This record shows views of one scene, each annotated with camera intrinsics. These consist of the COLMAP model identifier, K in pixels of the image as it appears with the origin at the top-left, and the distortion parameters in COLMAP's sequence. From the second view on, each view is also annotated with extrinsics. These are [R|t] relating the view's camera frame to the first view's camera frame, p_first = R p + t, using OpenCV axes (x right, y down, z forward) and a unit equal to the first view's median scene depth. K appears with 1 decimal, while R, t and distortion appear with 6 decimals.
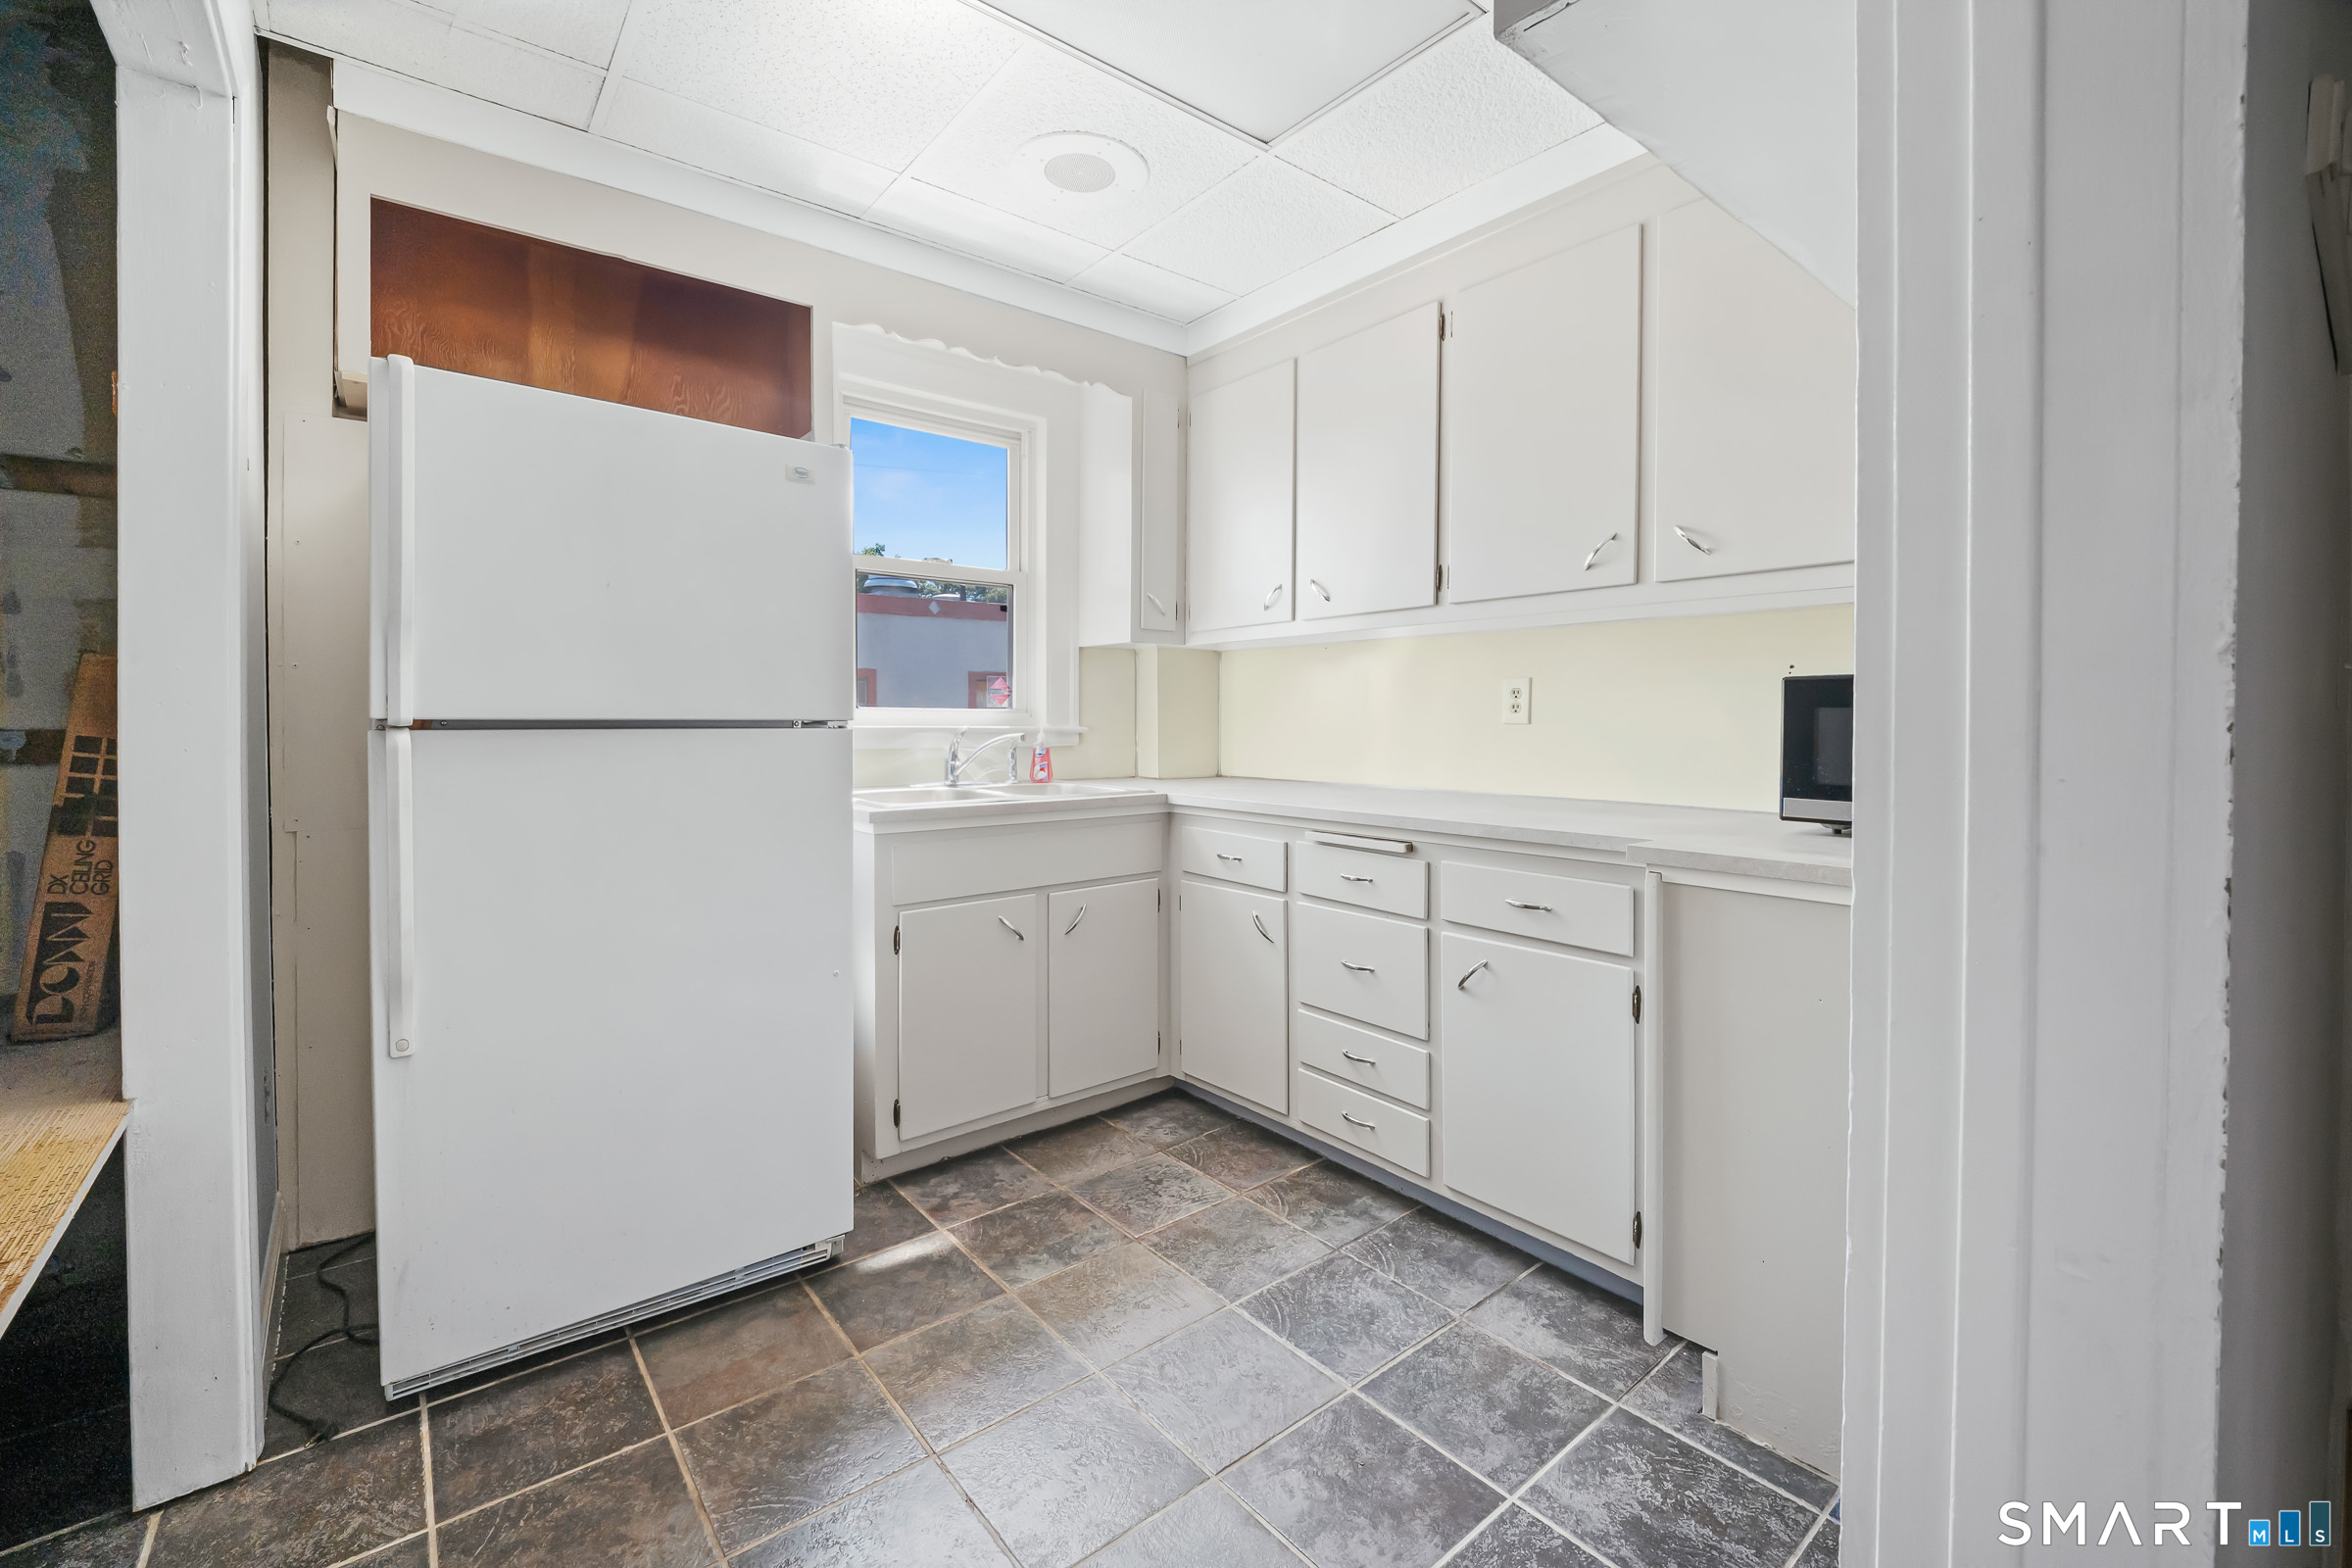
lens RADIAL K [[989.7, 0, 1200.8], [0, 989.7, 731.1], [0, 0, 1]] dist [-0.000677, -0.008600]
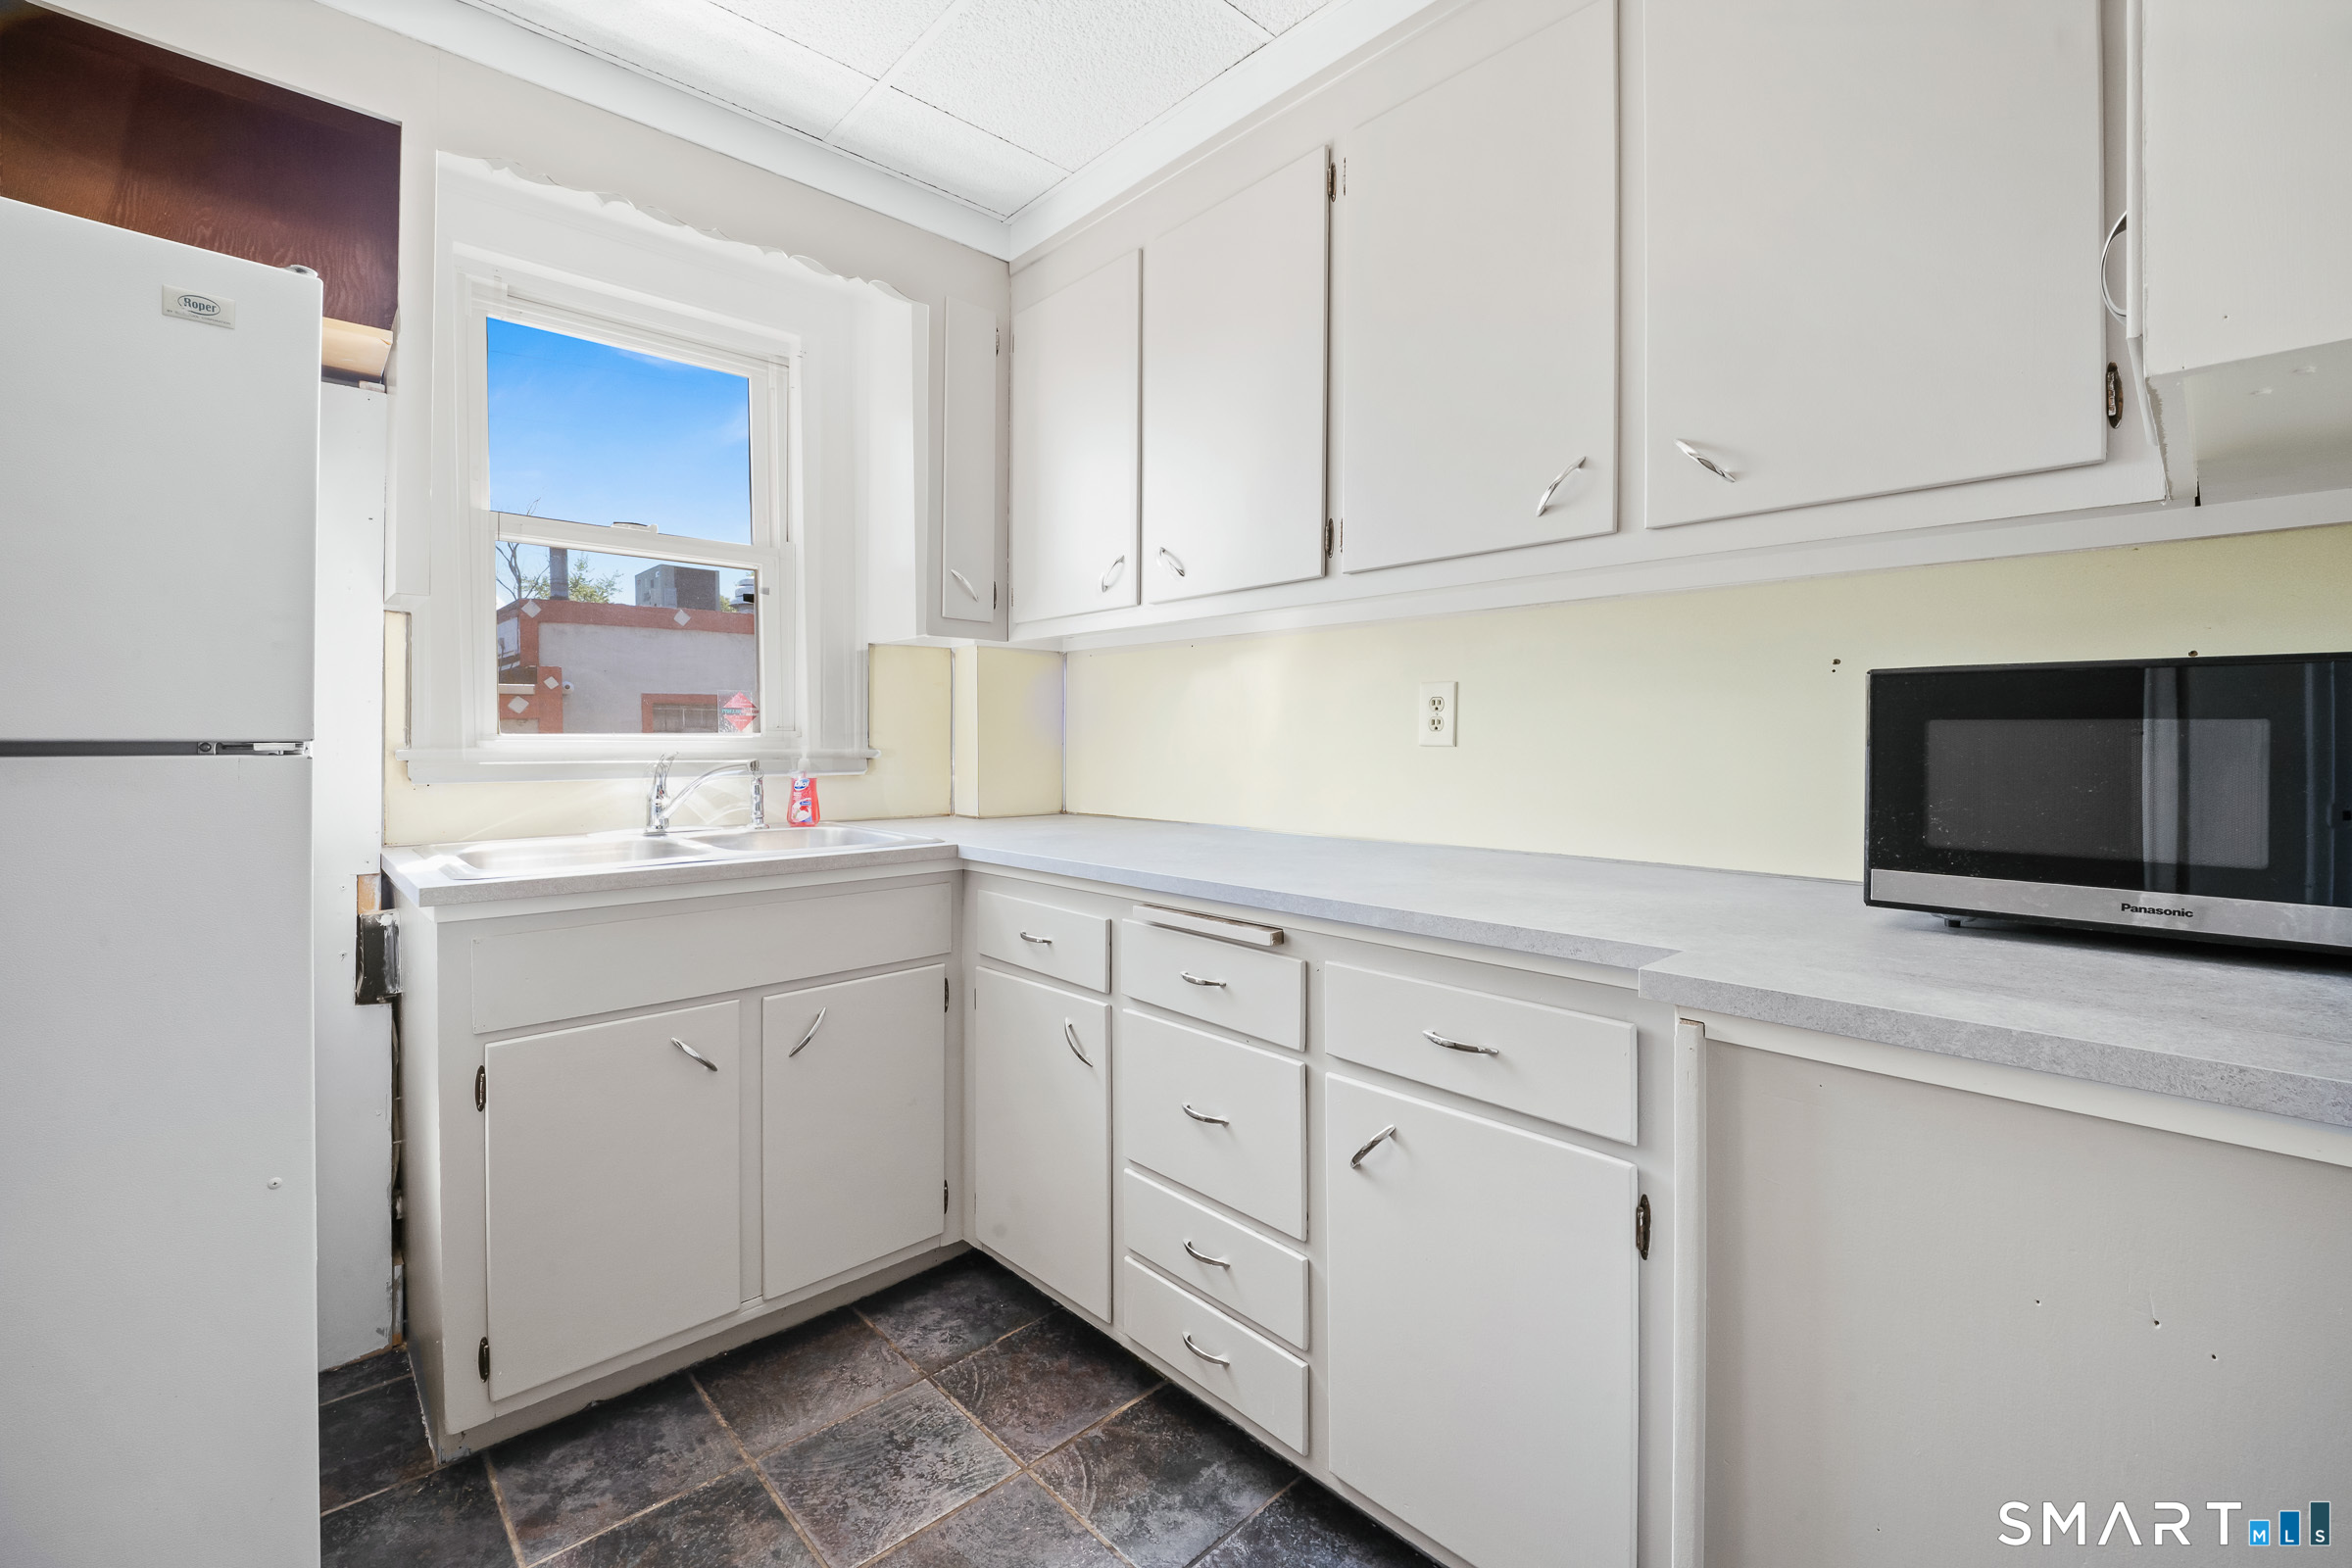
lens RADIAL K [[989.7, 0, 1186.0], [0, 989.7, 741.9], [0, 0, 1]] dist [-0.000677, -0.008600]
pose [[0.997689, -0.000580, 0.067936, 0.103166], [0.001229, 0.999954, -0.009518, -0.004432], [-0.067928, 0.009579, 0.997644, 0.345458]]
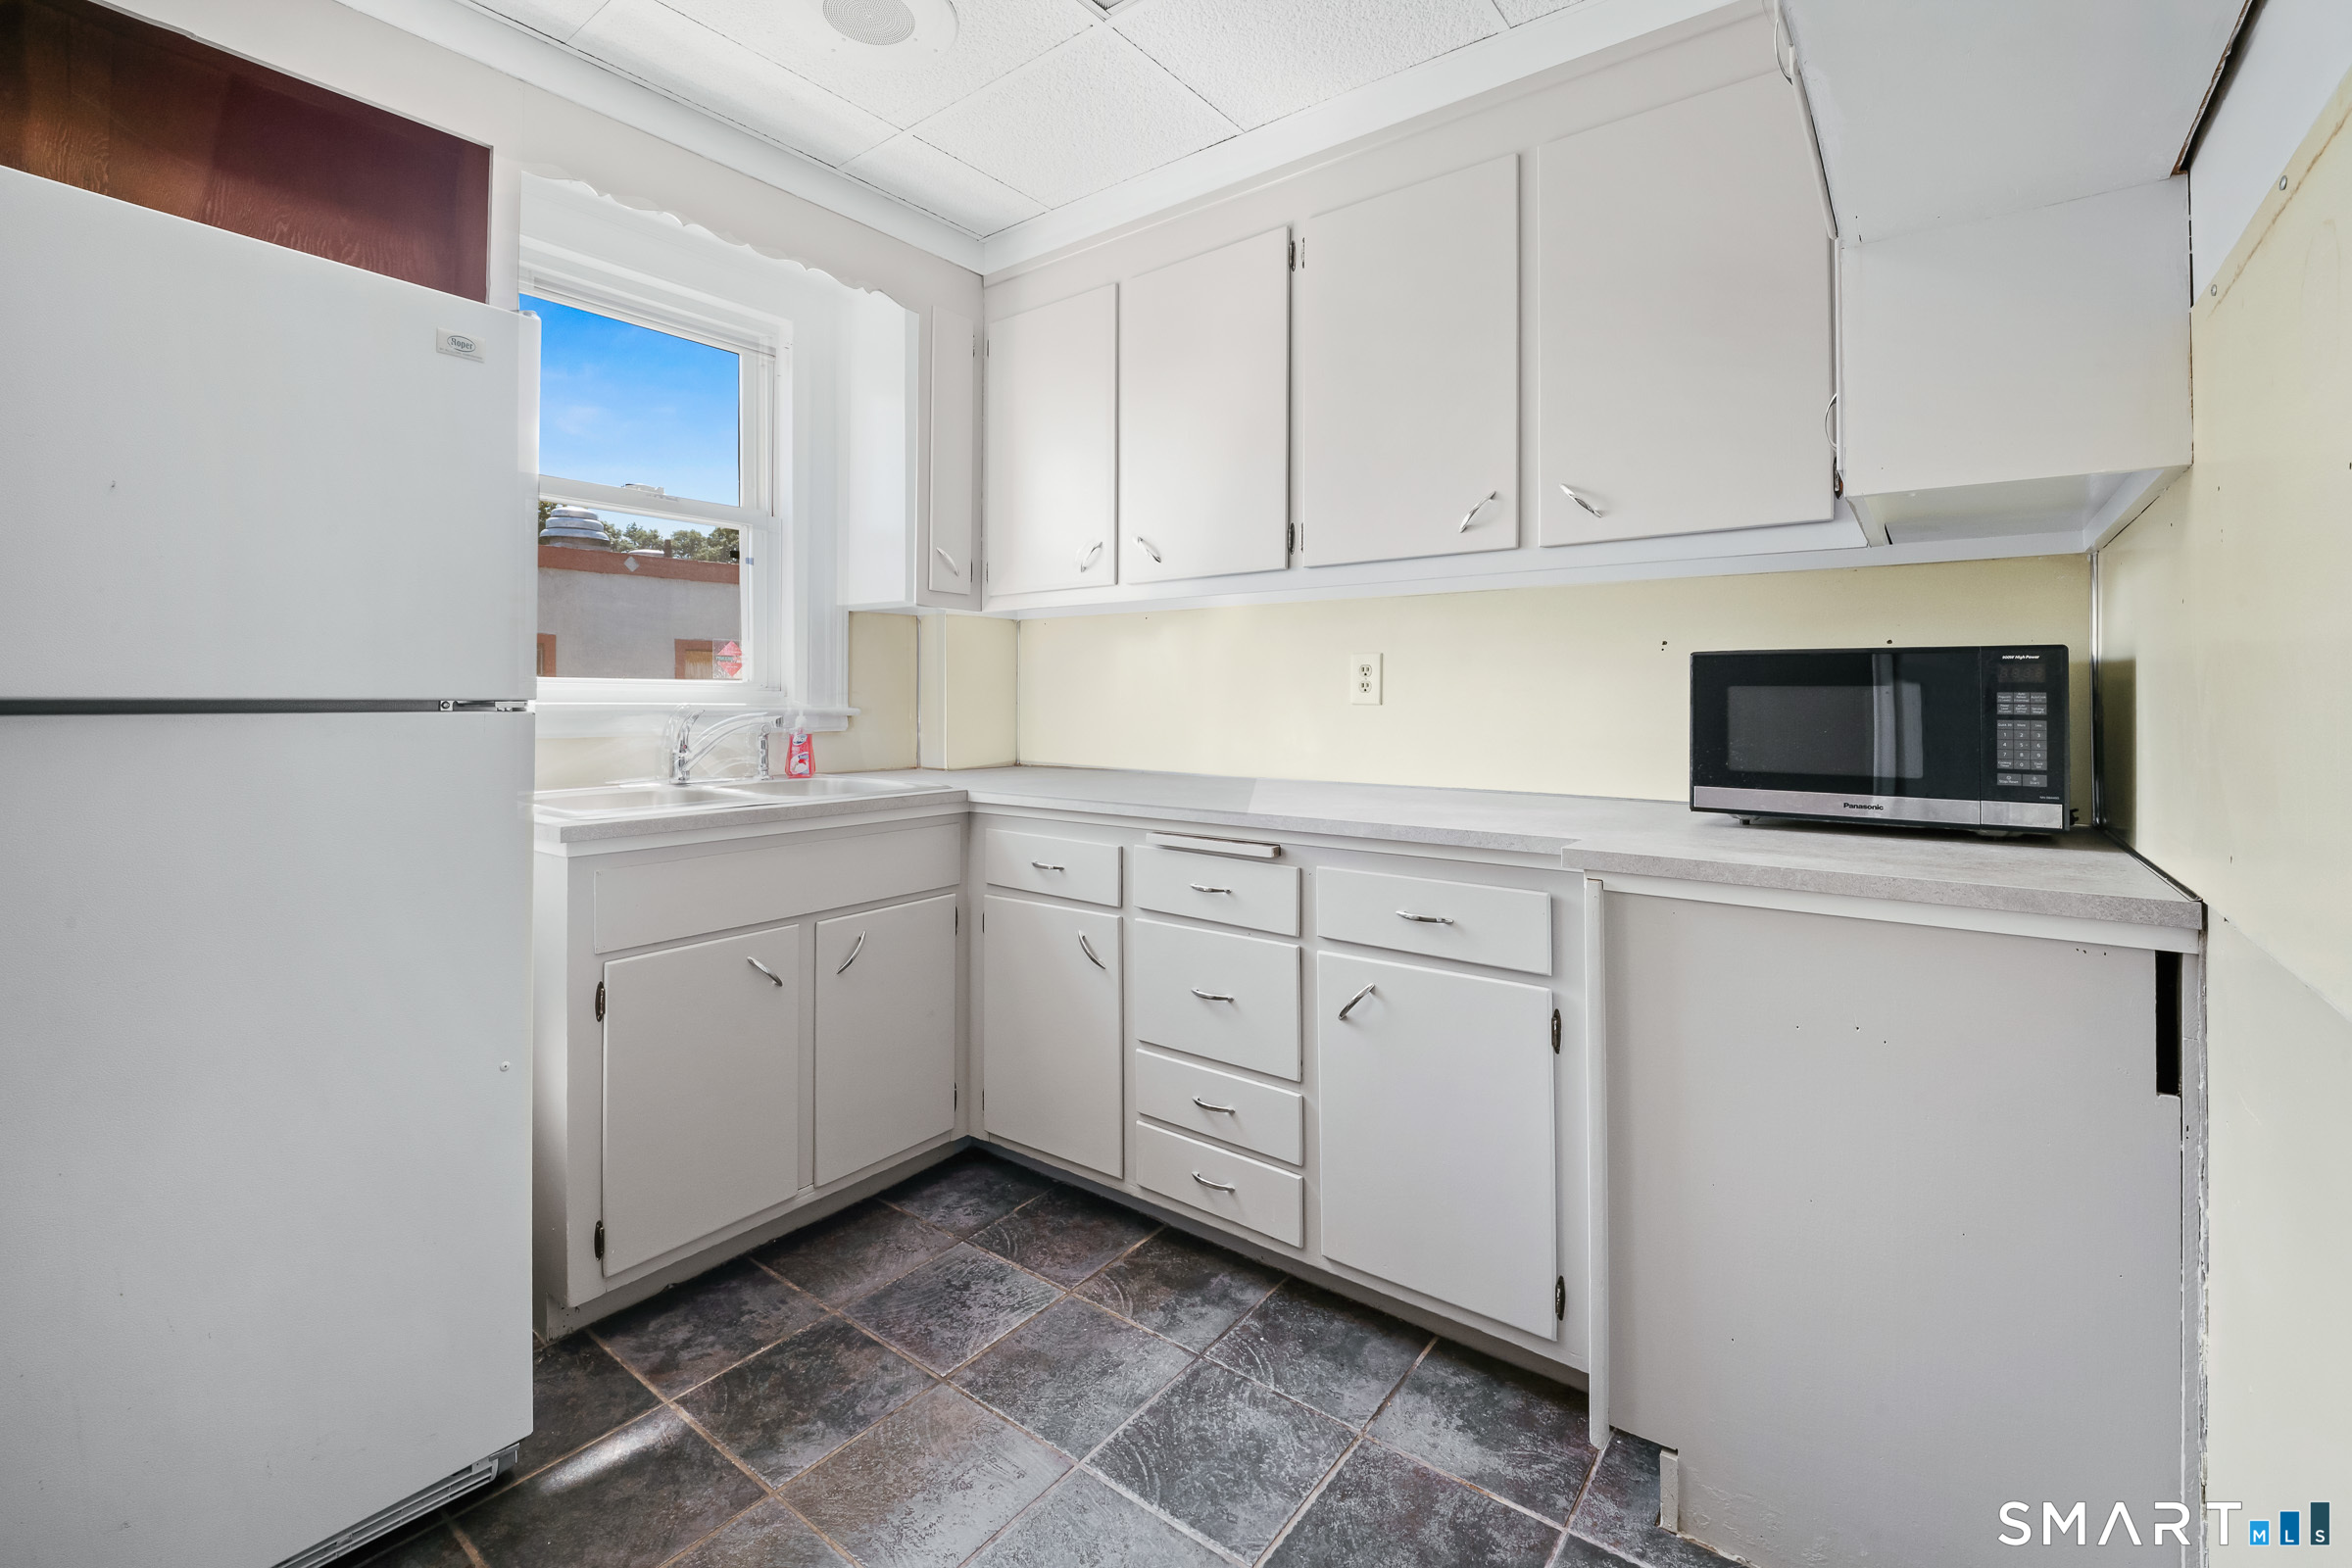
lens RADIAL K [[989.7, 0, 1190.5], [0, 989.7, 687.6], [0, 0, 1]] dist [-0.000677, -0.008600]
pose [[0.972544, 0.001815, 0.232712, -0.055077], [0.003659, 0.999727, -0.023090, -0.002636], [-0.232691, 0.023308, 0.972271, 0.188988]]
